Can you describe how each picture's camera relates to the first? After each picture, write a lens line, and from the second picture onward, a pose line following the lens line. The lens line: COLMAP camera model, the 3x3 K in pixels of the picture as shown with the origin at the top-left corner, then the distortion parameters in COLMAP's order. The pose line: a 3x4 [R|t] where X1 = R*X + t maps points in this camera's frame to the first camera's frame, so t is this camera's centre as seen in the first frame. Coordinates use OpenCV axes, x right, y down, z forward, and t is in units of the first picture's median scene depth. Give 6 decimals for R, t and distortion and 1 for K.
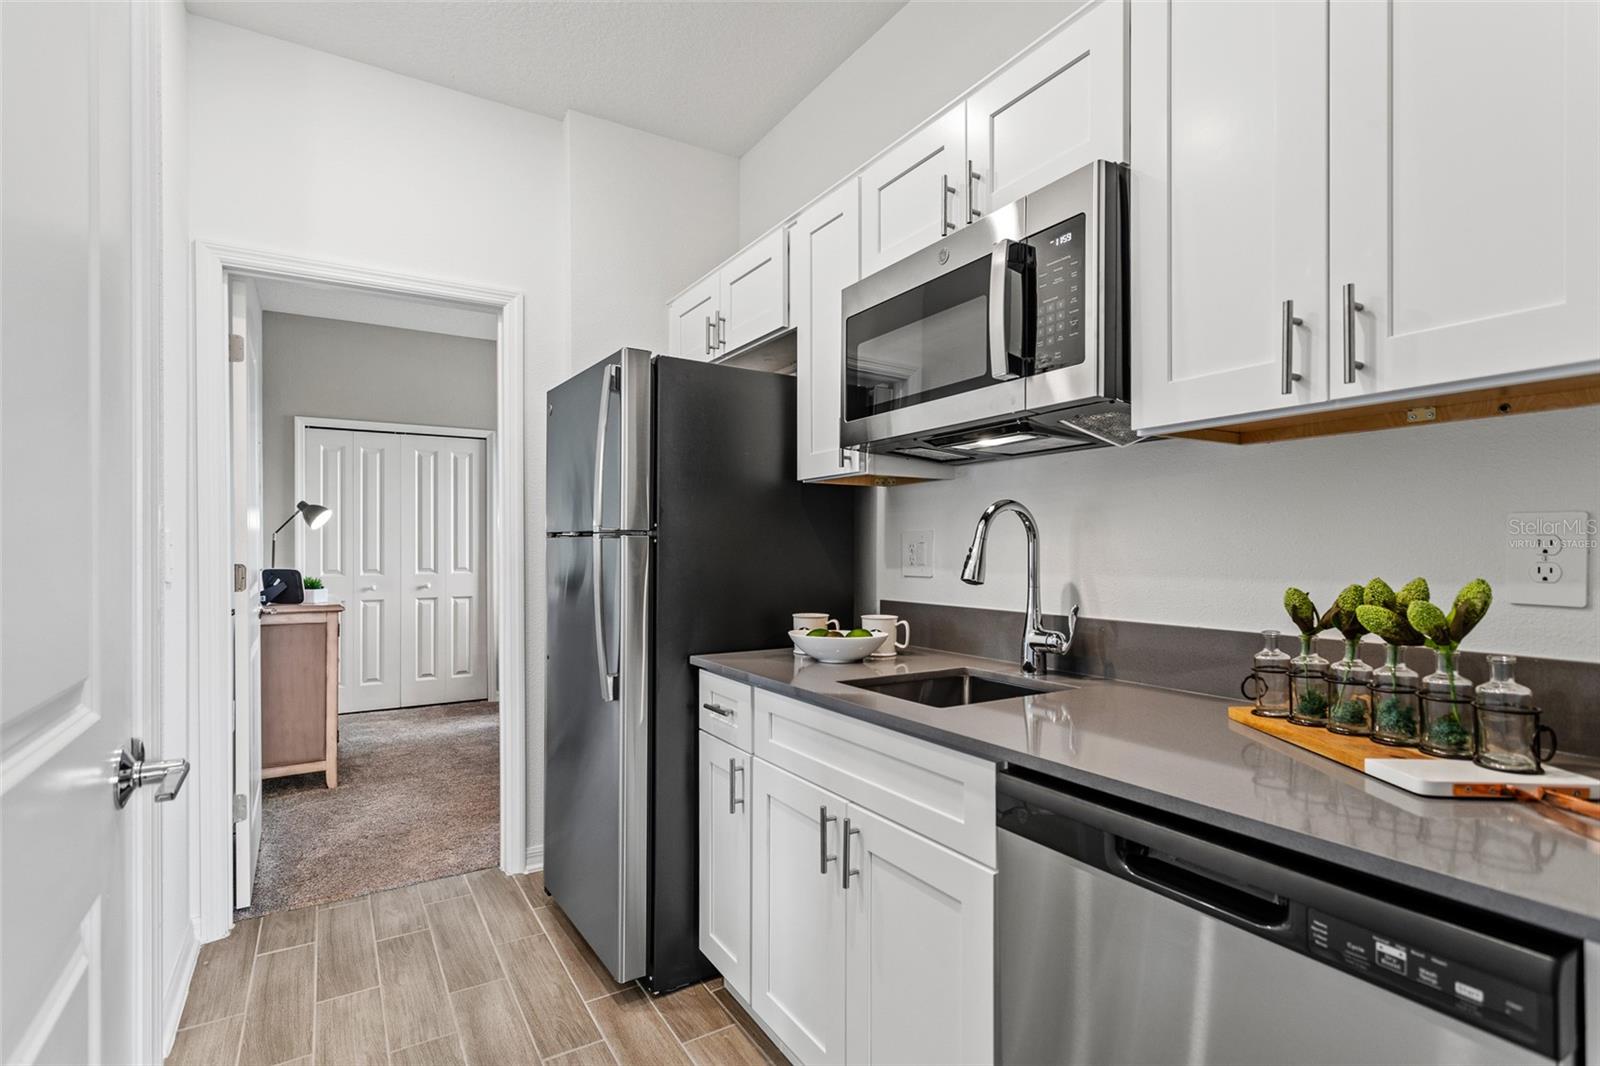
lens RADIAL K [[758.1, 0, 796.9], [0, 758.1, 544.4], [0, 0, 1]] dist [0.001325, 0.000135]
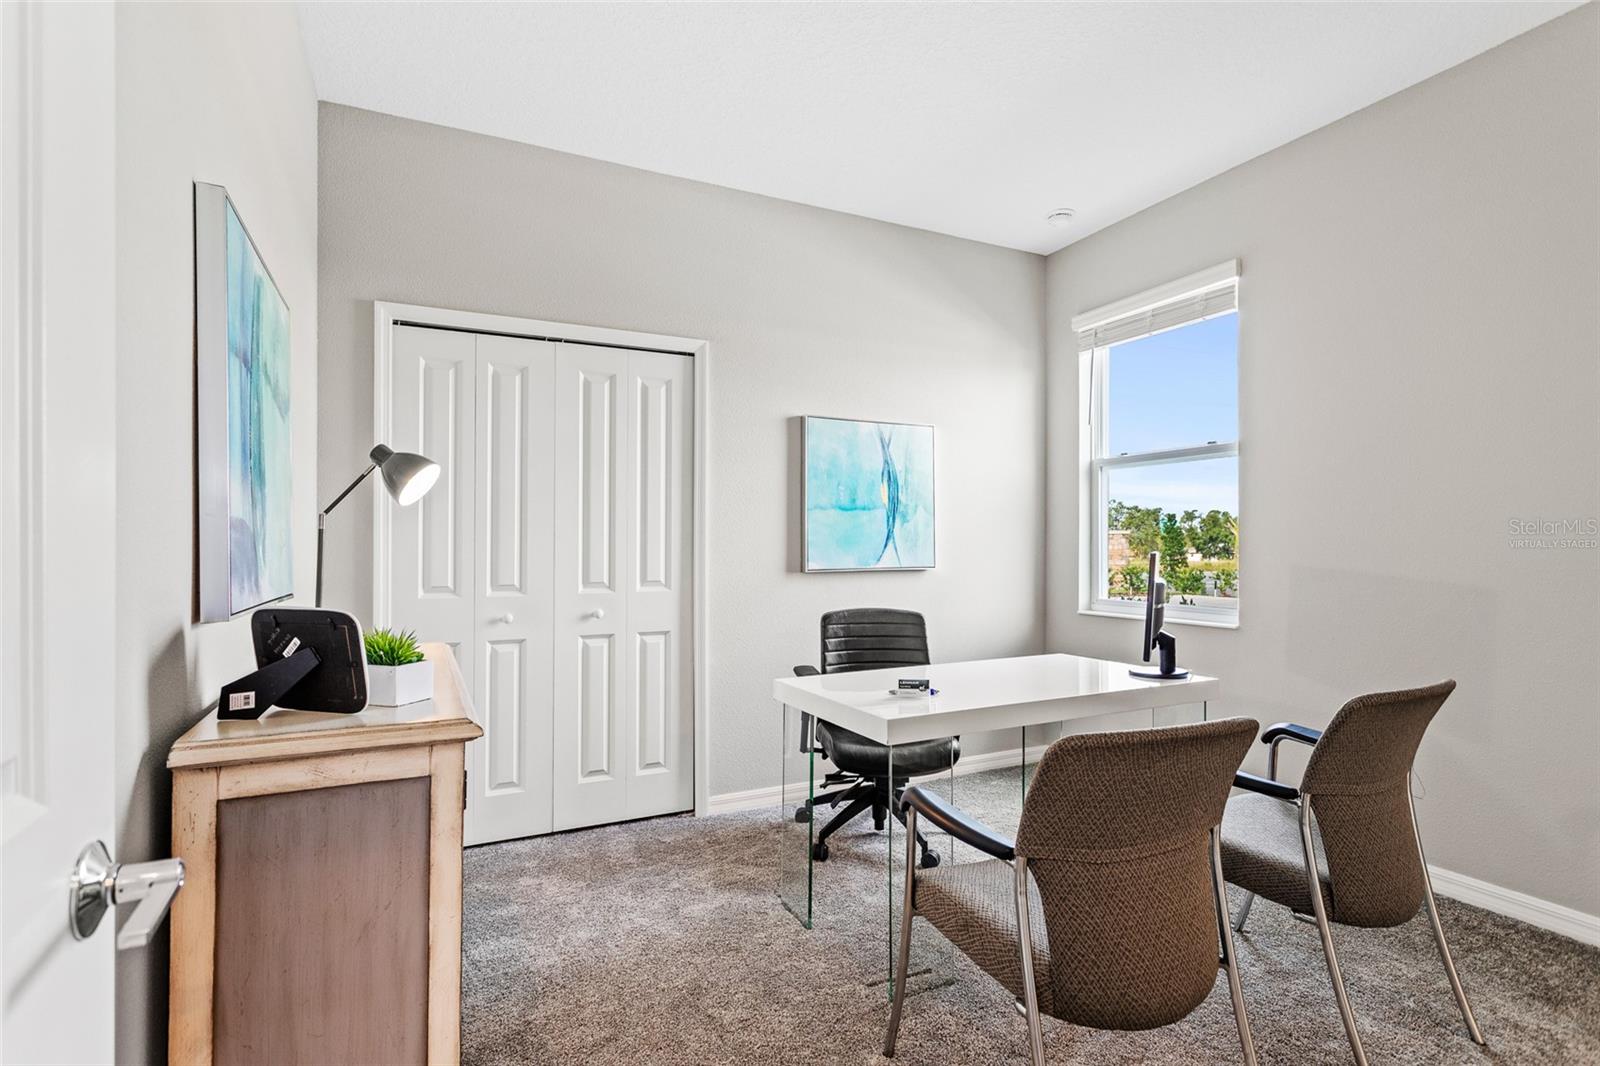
lens RADIAL K [[758.1, 0, 792.7], [0, 758.1, 535.7], [0, 0, 1]] dist [0.001325, 0.000135]
pose [[0.994364, -0.000697, -0.106021, -0.349570], [-0.000297, 0.999956, -0.009368, 0.002766], [0.106023, 0.009347, 0.994320, 0.561618]]
